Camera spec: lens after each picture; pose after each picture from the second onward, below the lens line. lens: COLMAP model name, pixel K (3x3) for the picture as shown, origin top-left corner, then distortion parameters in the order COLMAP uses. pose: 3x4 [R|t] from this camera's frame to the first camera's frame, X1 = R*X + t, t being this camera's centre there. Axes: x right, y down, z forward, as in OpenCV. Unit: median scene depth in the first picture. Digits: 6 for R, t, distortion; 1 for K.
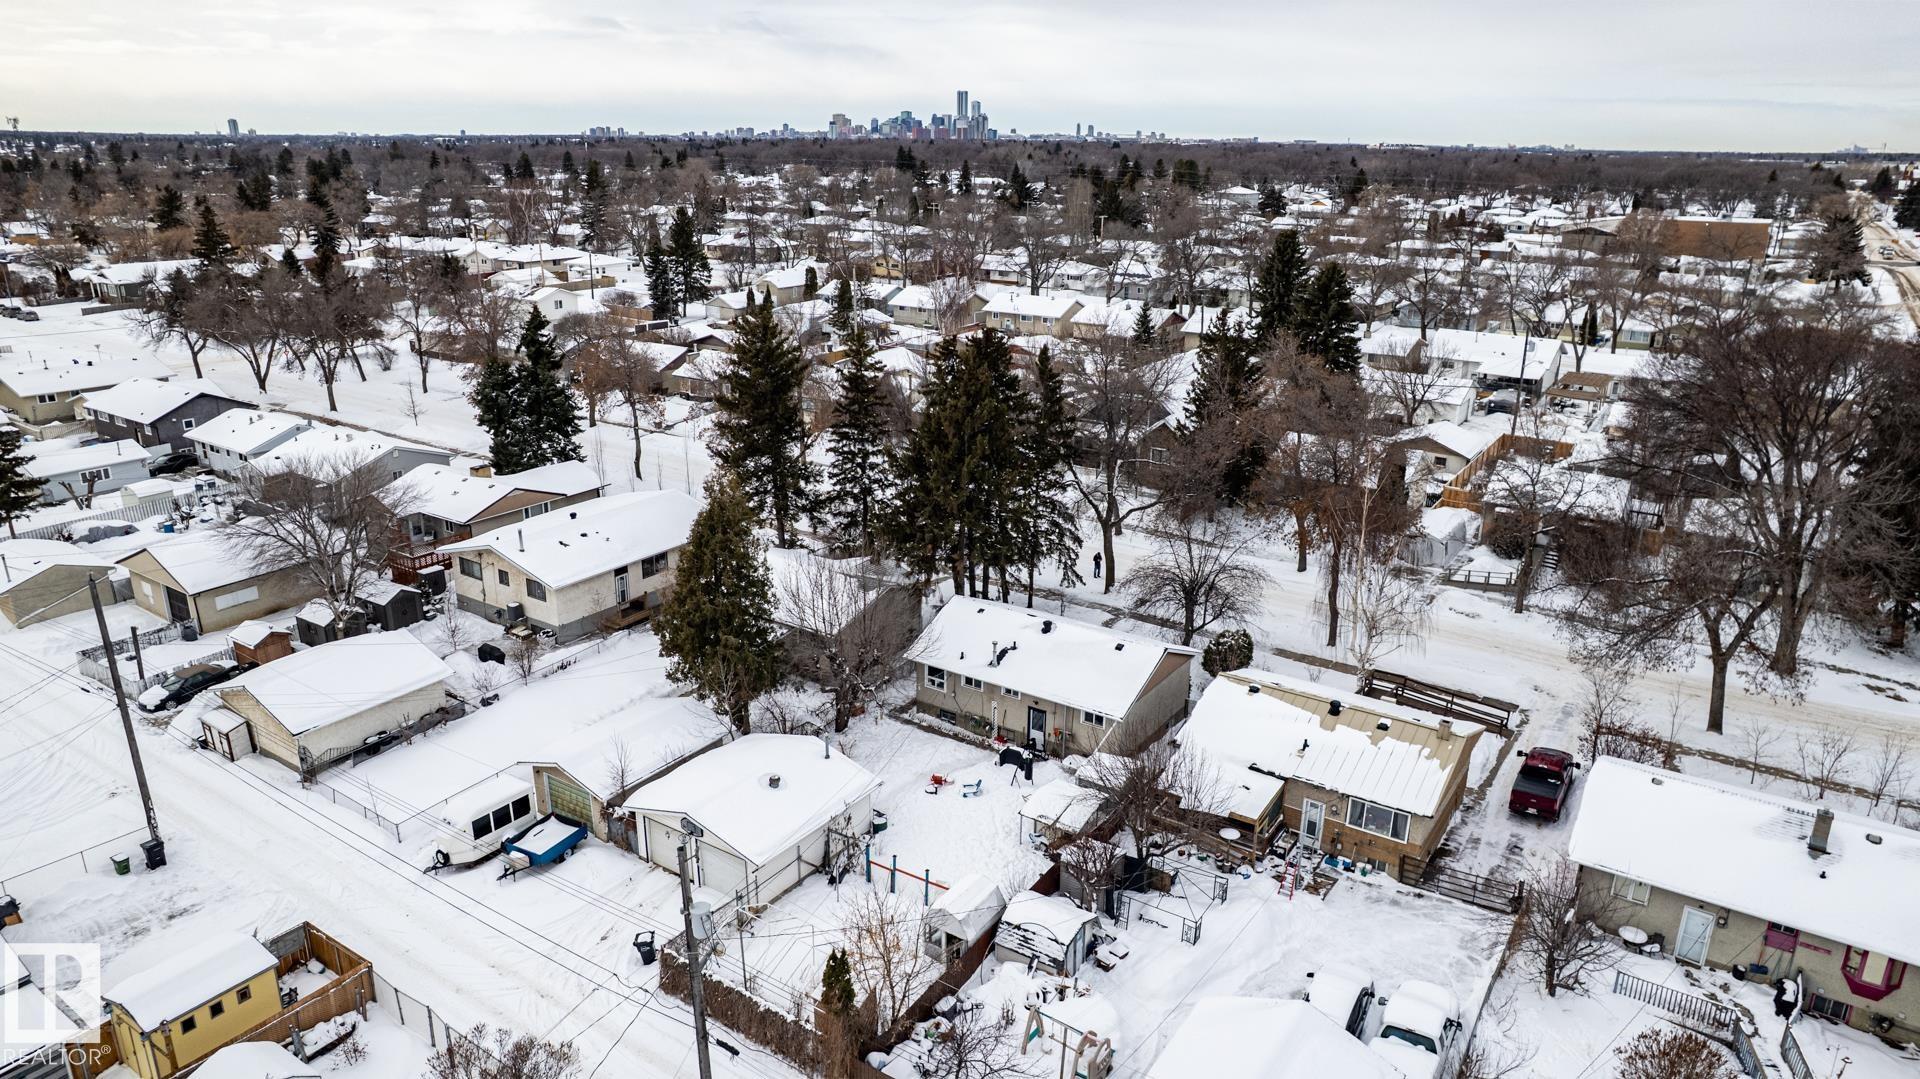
lens RADIAL K [[1235.5, 0, 988.1], [0, 1235.5, 547.0], [0, 0, 1]] dist [-0.022620, 0.001899]
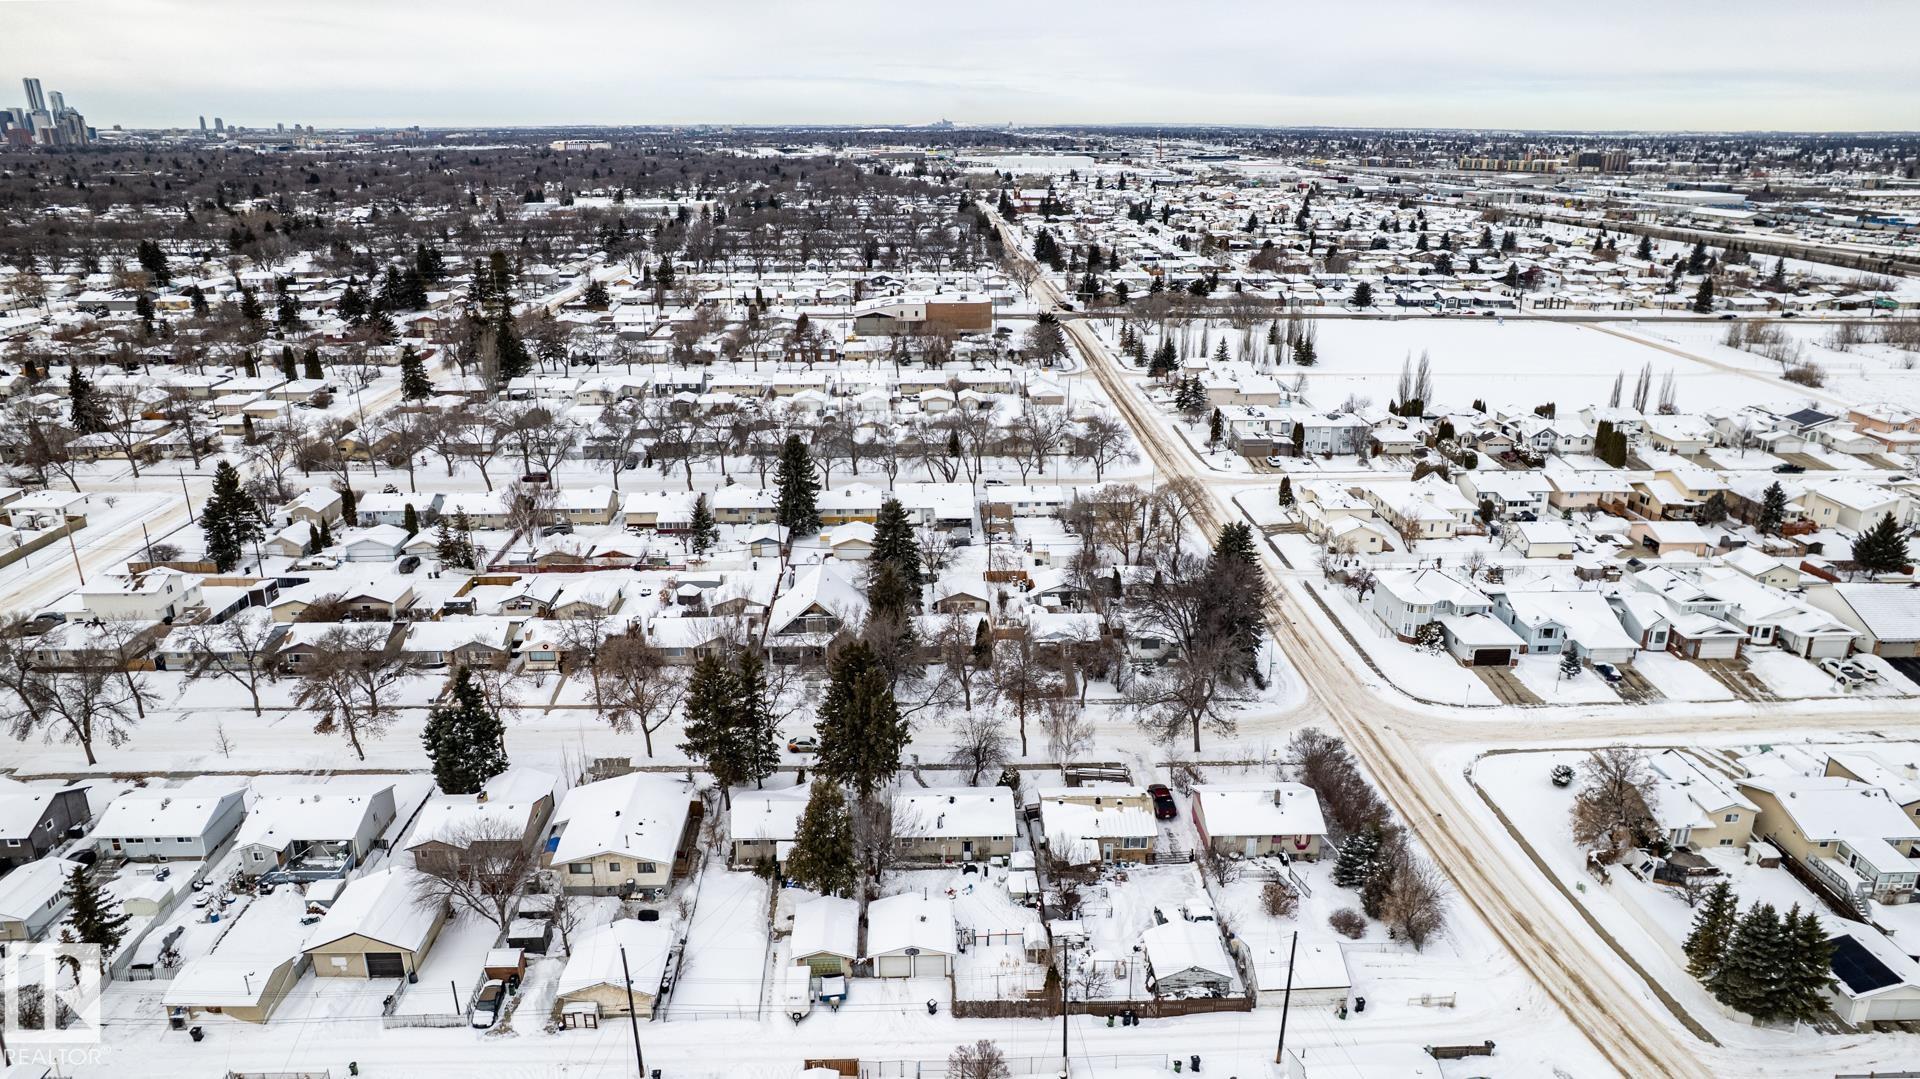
lens RADIAL K [[1235.5, 0, 988.1], [0, 1235.5, 547.0], [0, 0, 1]] dist [-0.022620, 0.001899]
pose [[0.805793, -0.200041, 0.557388, -1.077071], [0.187309, 0.978992, 0.080565, -0.558718], [-0.561795, 0.039486, 0.826334, -0.811250]]
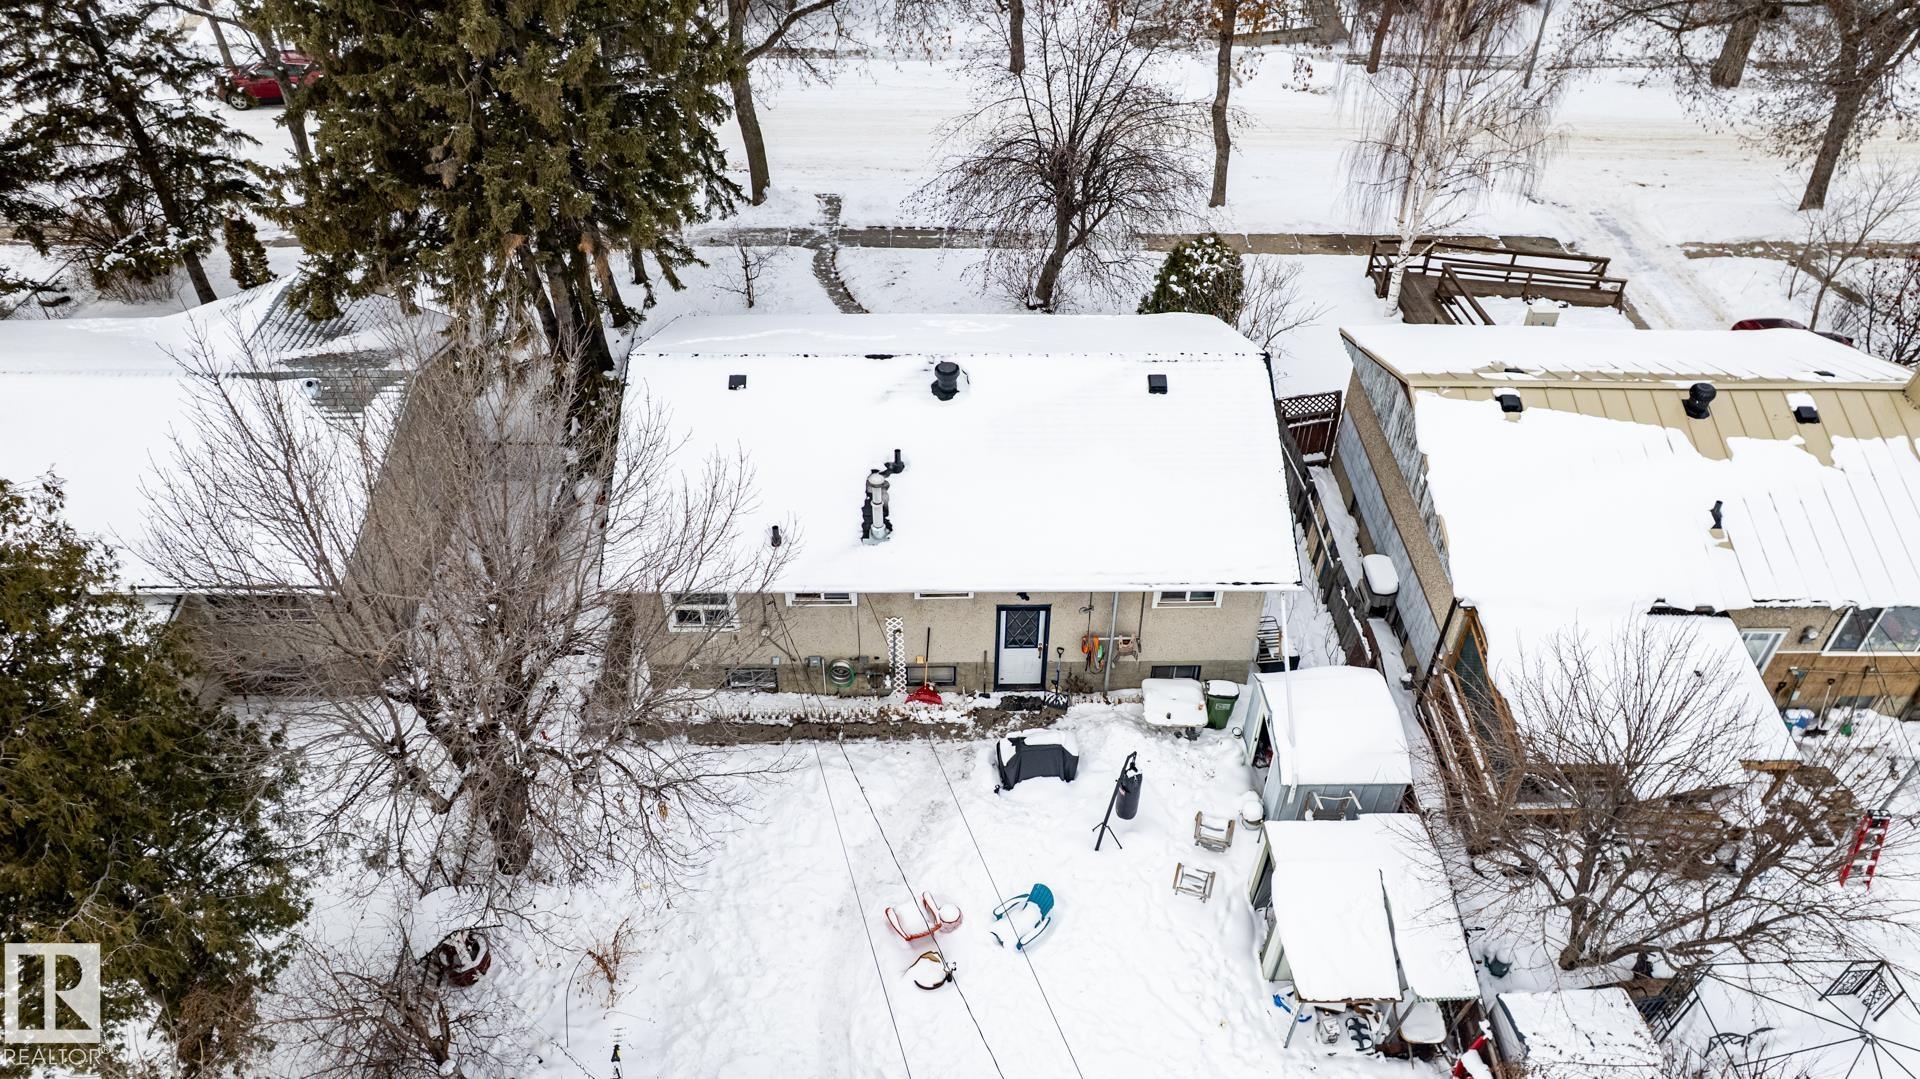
lens RADIAL K [[1235.5, 0, 988.1], [0, 1235.5, 547.0], [0, 0, 1]] dist [-0.022620, 0.001899]
pose [[0.821096, -0.377927, 0.427753, -0.140671], [0.176350, 0.880708, 0.439607, -0.062884], [-0.542865, -0.285526, 0.789793, 0.774592]]
